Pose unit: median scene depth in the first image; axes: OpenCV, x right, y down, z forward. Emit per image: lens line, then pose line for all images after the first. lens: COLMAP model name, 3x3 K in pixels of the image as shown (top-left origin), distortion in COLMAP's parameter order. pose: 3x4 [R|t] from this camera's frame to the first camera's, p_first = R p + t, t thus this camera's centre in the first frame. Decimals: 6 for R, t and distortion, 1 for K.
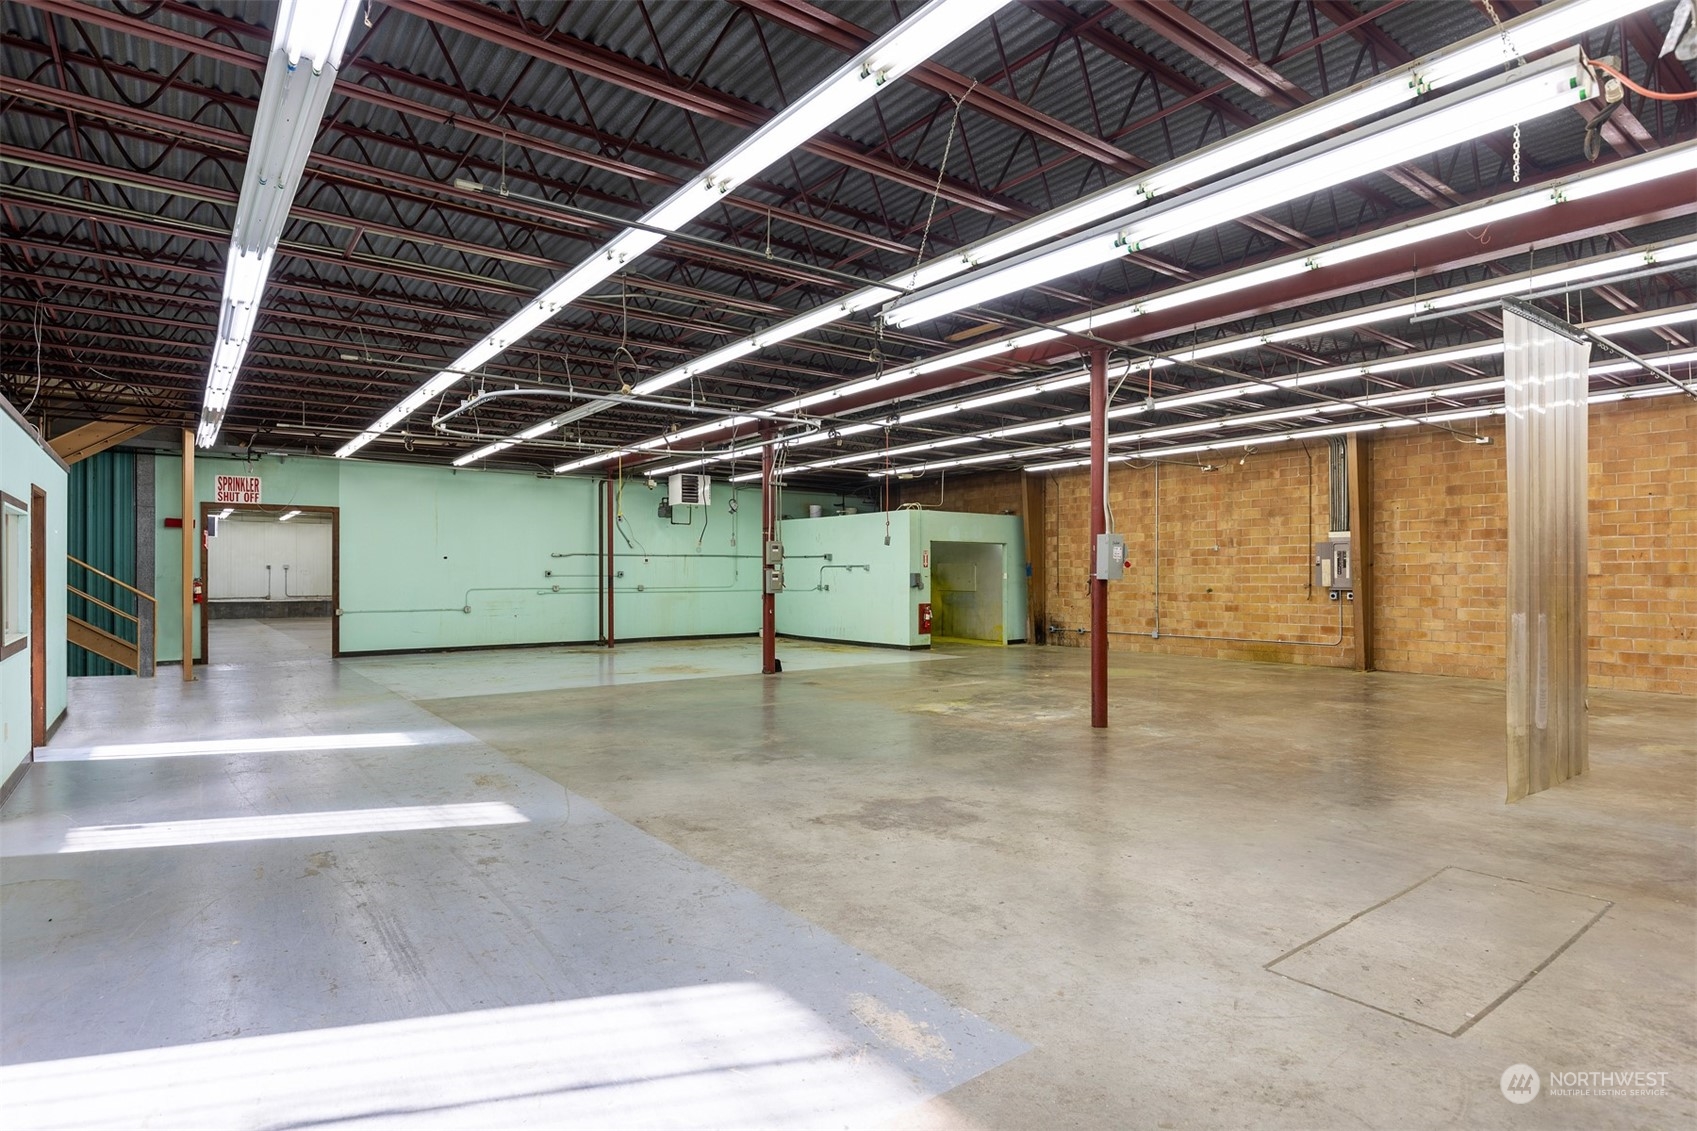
lens RADIAL K [[898.0, 0, 846.0], [0, 898.0, 573.1], [0, 0, 1]] dist [-0.012265, -0.000215]
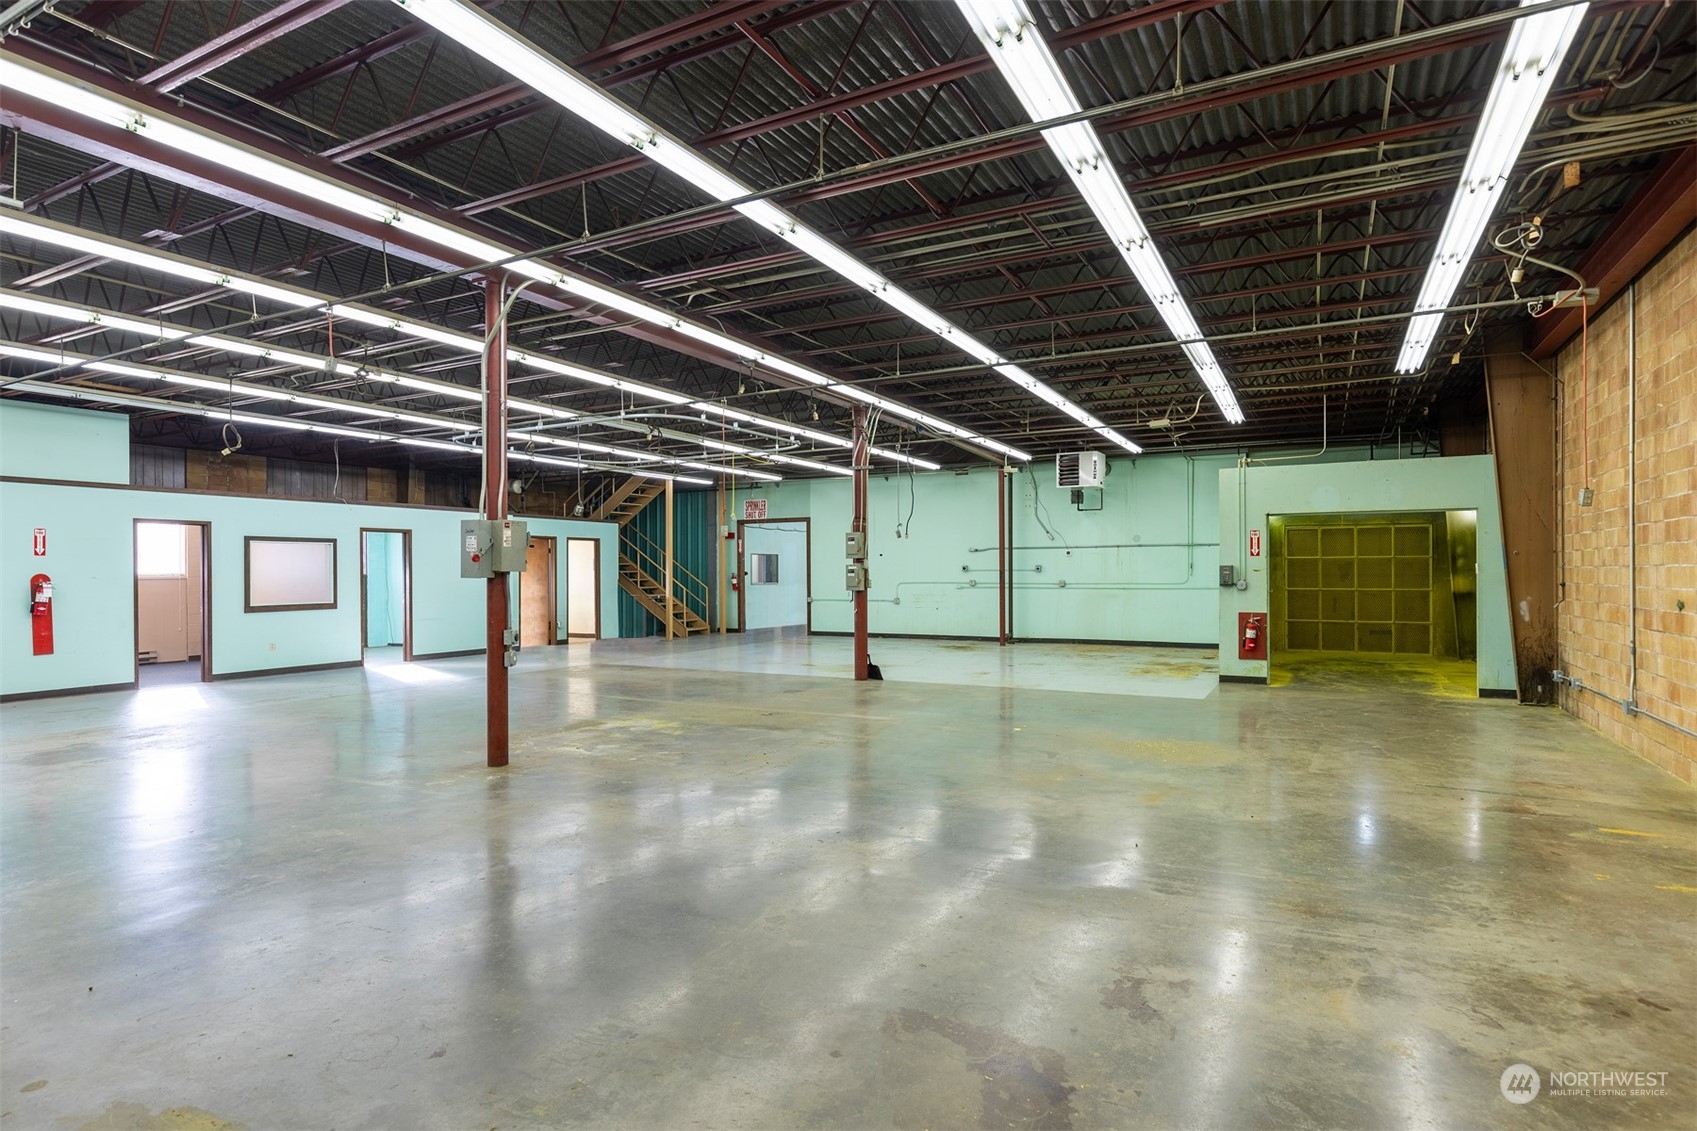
lens RADIAL K [[898.0, 0, 846.0], [0, 898.0, 573.1], [0, 0, 1]] dist [-0.012265, -0.000215]
pose [[0.408860, 0.000835, -0.912597, 0.553334], [0.005974, 0.999976, 0.003592, 0.001570], [0.912578, -0.006921, 0.408845, 0.469897]]
